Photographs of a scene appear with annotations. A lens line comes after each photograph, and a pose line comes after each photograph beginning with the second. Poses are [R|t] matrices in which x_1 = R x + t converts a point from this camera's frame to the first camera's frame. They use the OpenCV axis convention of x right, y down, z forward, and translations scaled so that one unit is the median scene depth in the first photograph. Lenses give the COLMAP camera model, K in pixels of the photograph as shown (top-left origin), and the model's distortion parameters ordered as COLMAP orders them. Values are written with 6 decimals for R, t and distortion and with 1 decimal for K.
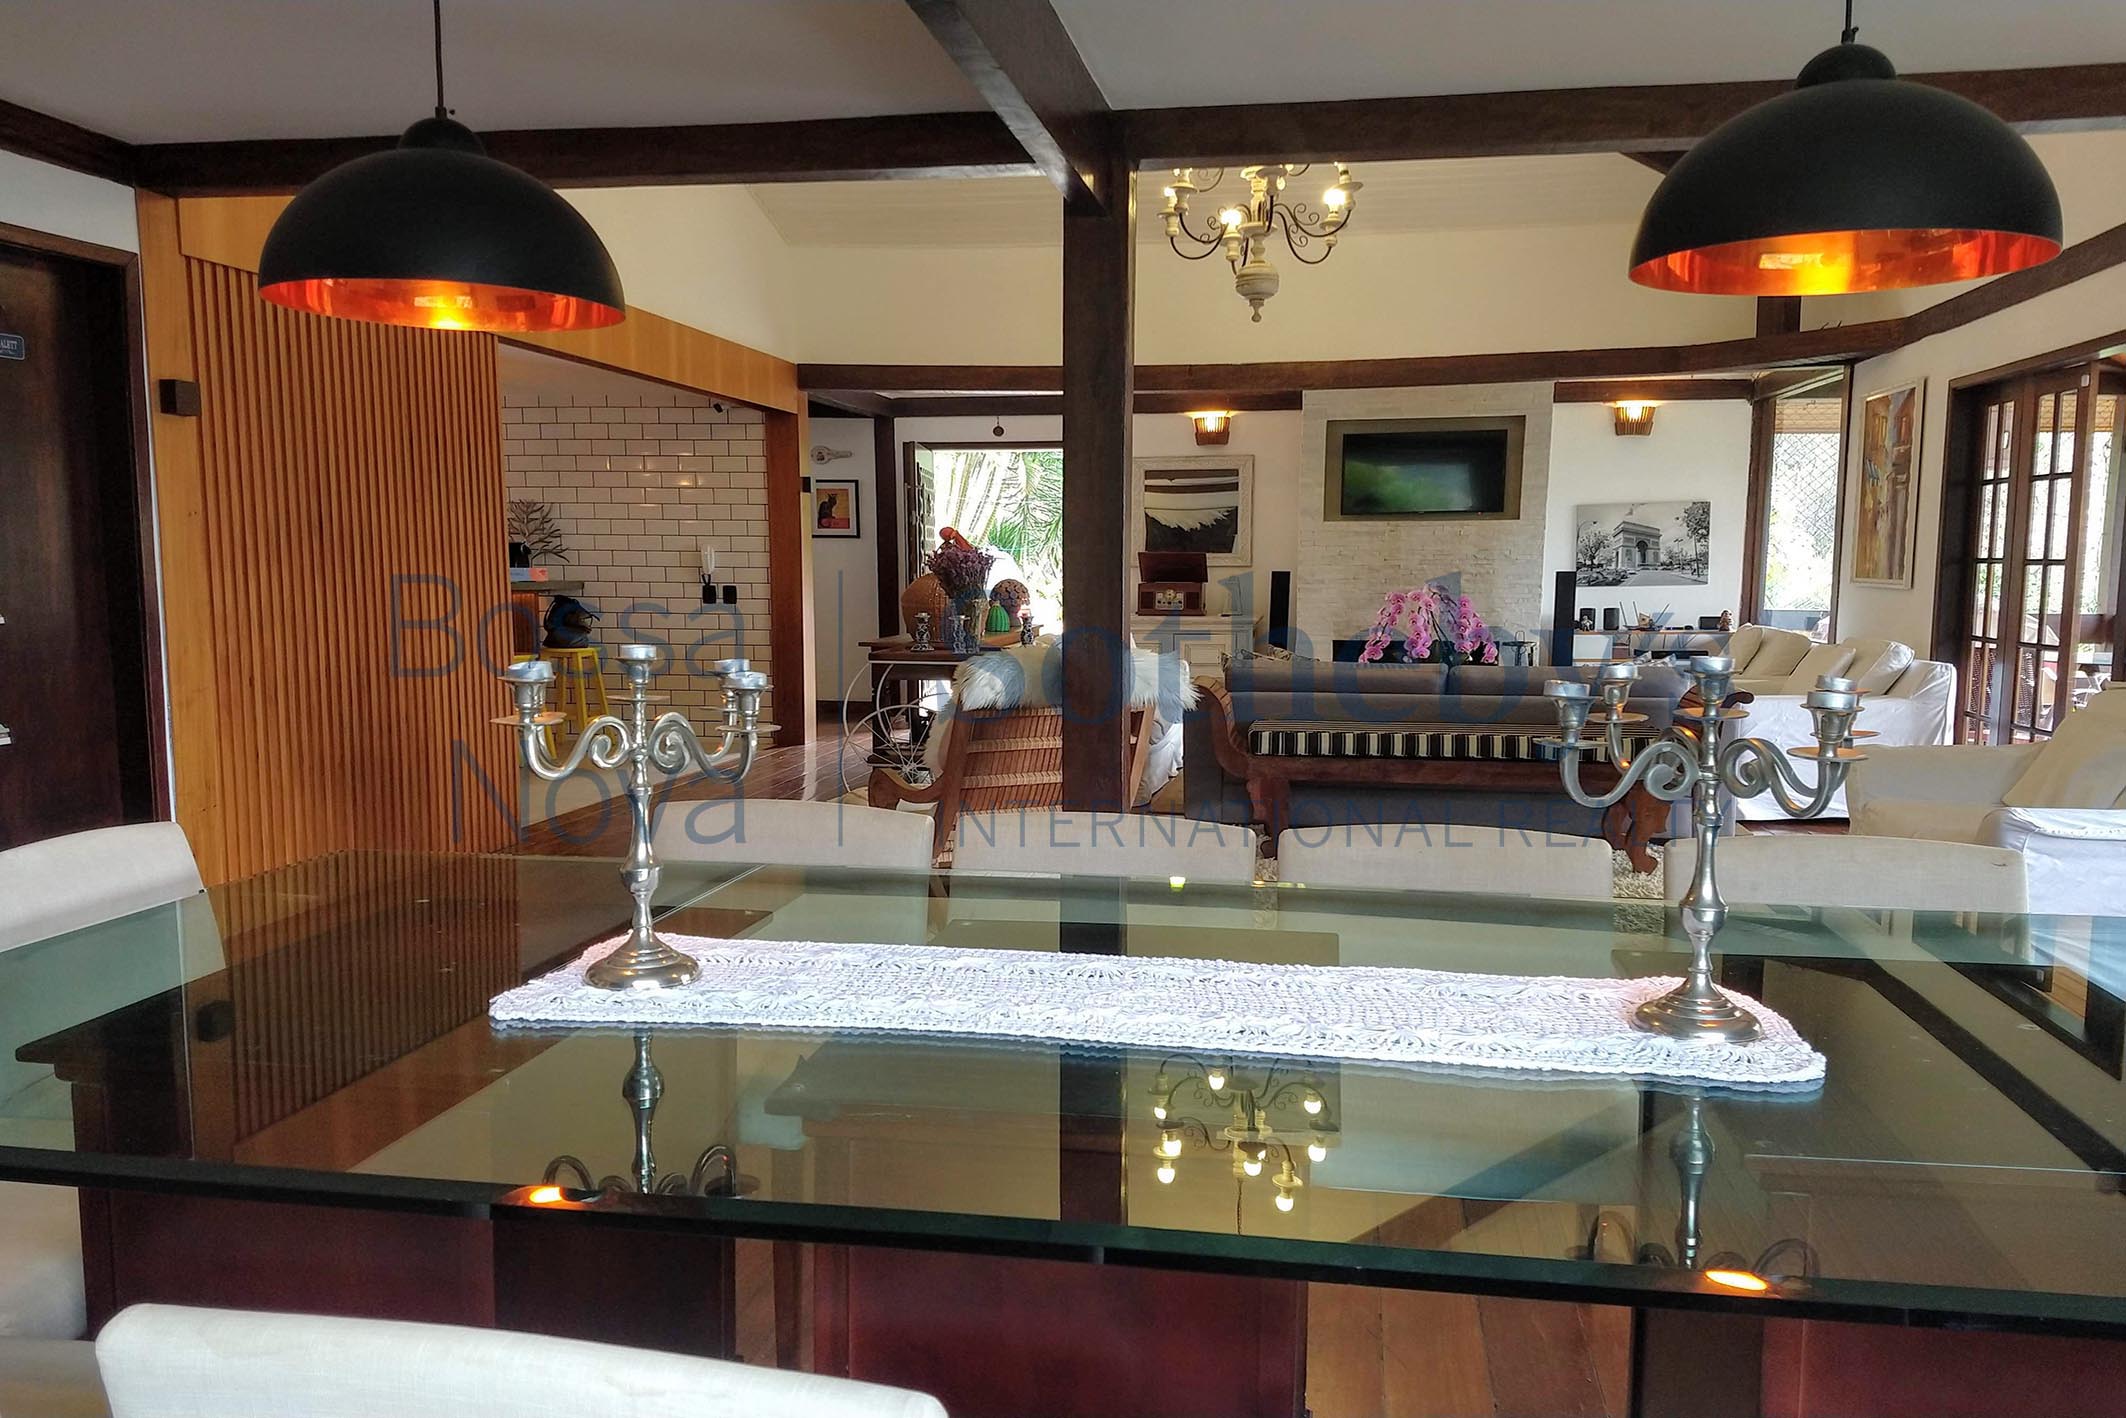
lens RADIAL K [[1593.3, 0, 1055.4], [0, 1593.3, 723.9], [0, 0, 1]] dist [0.261380, -0.514061]
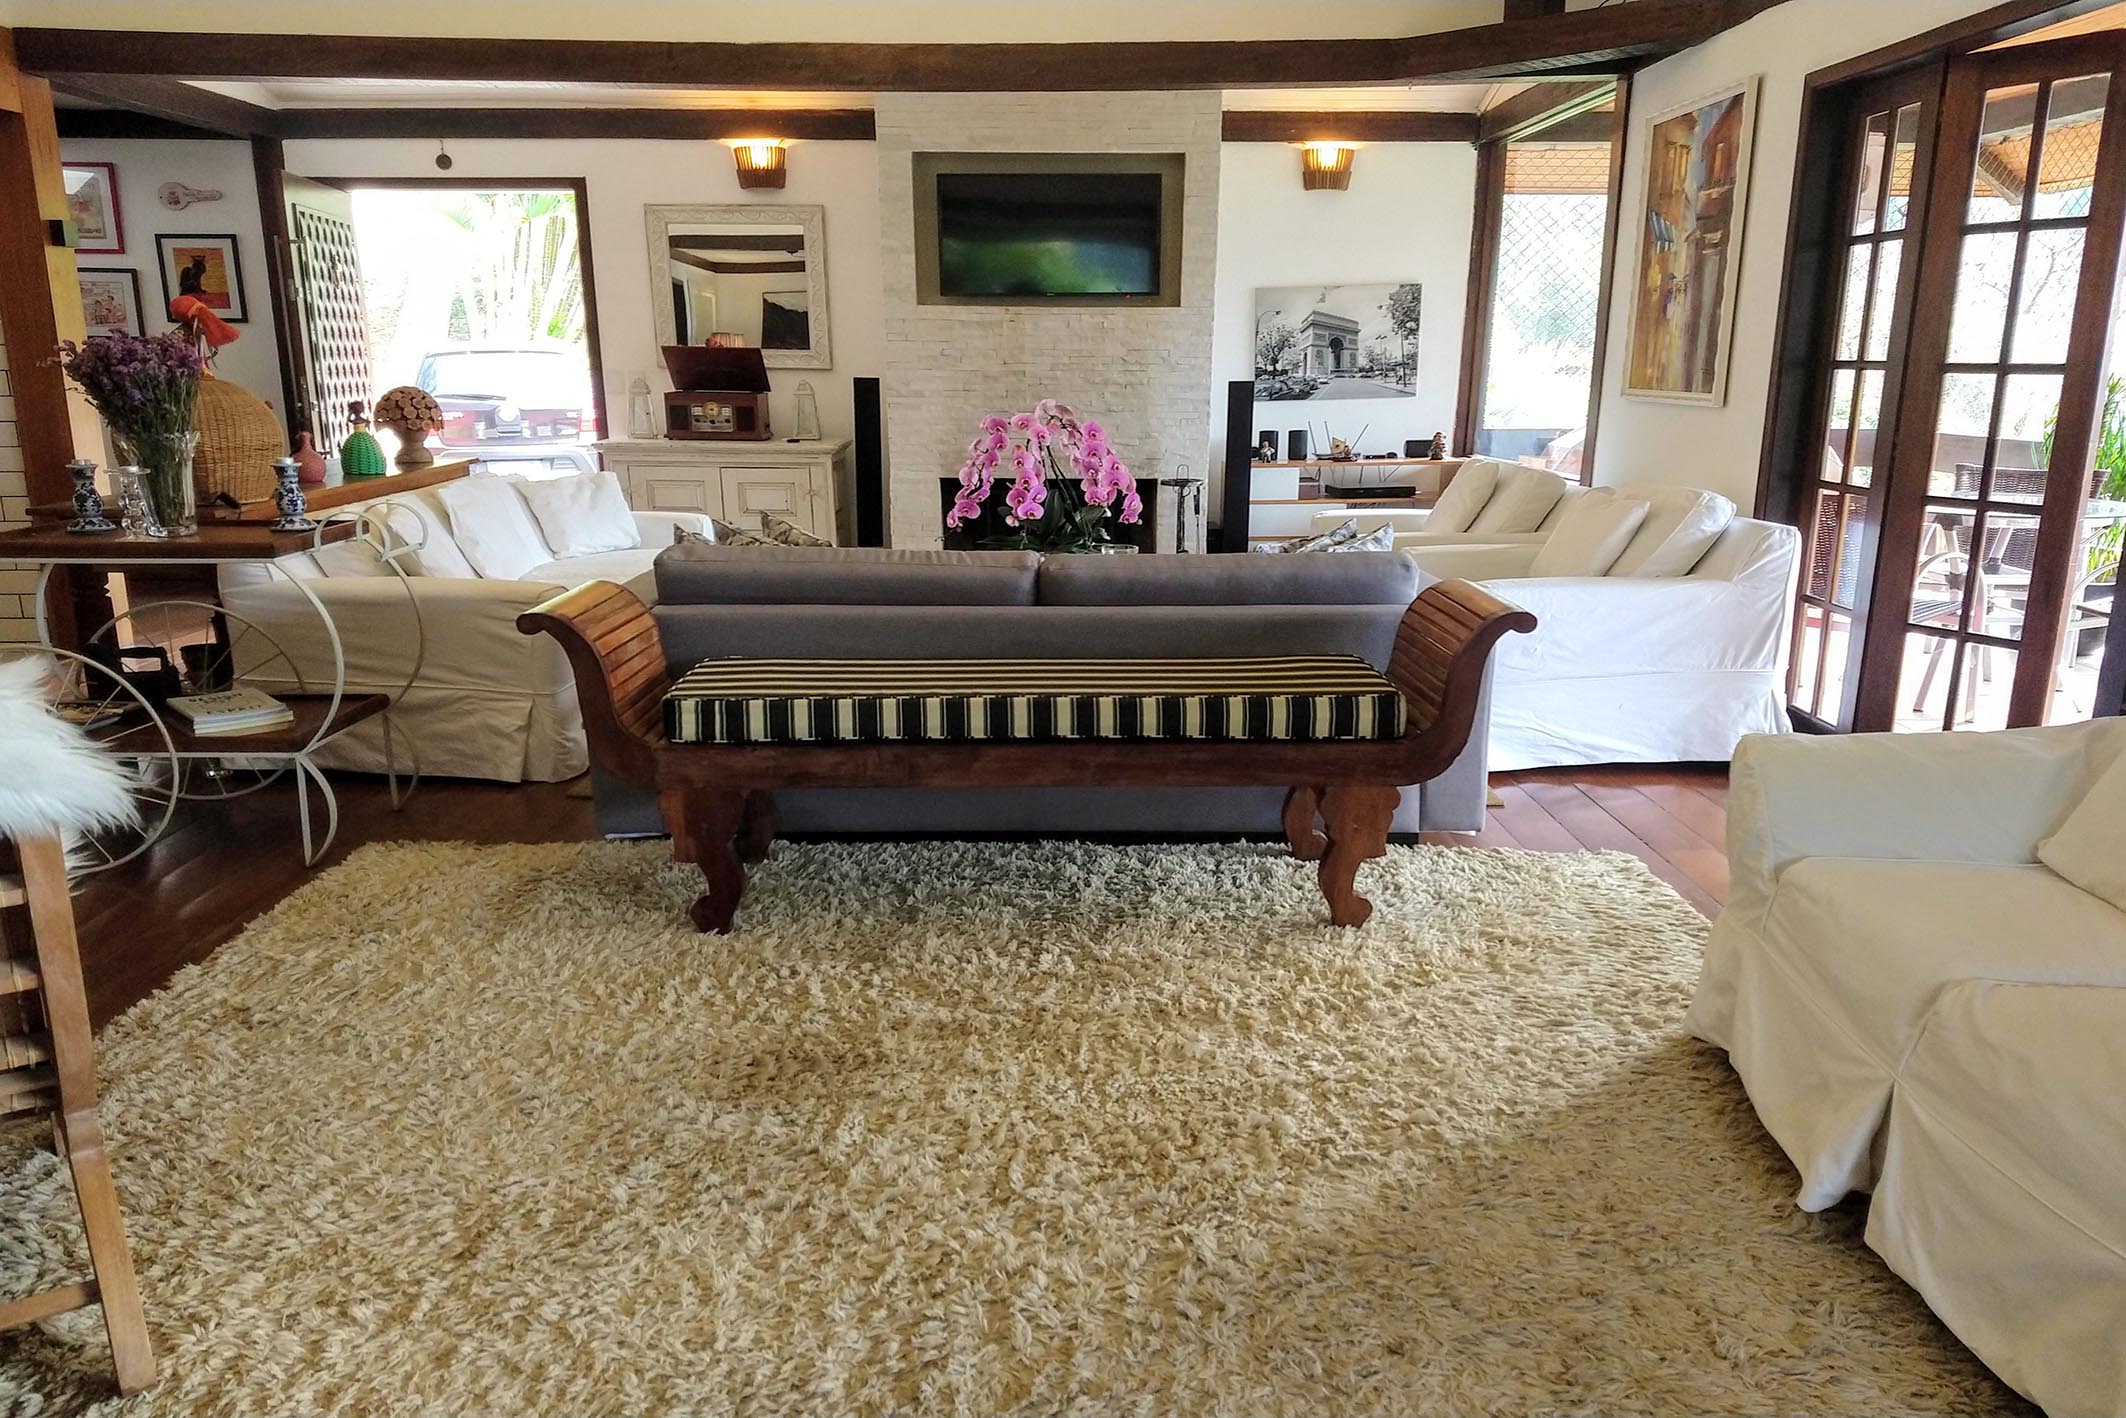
lens RADIAL K [[1593.3, 0, 1055.4], [0, 1593.3, 723.9], [0, 0, 1]] dist [0.261380, -0.514061]
pose [[0.983482, -0.039806, 0.176575, 0.093640], [0.018260, 0.992361, 0.122012, -0.029609], [-0.180083, -0.116773, 0.976696, 0.276569]]
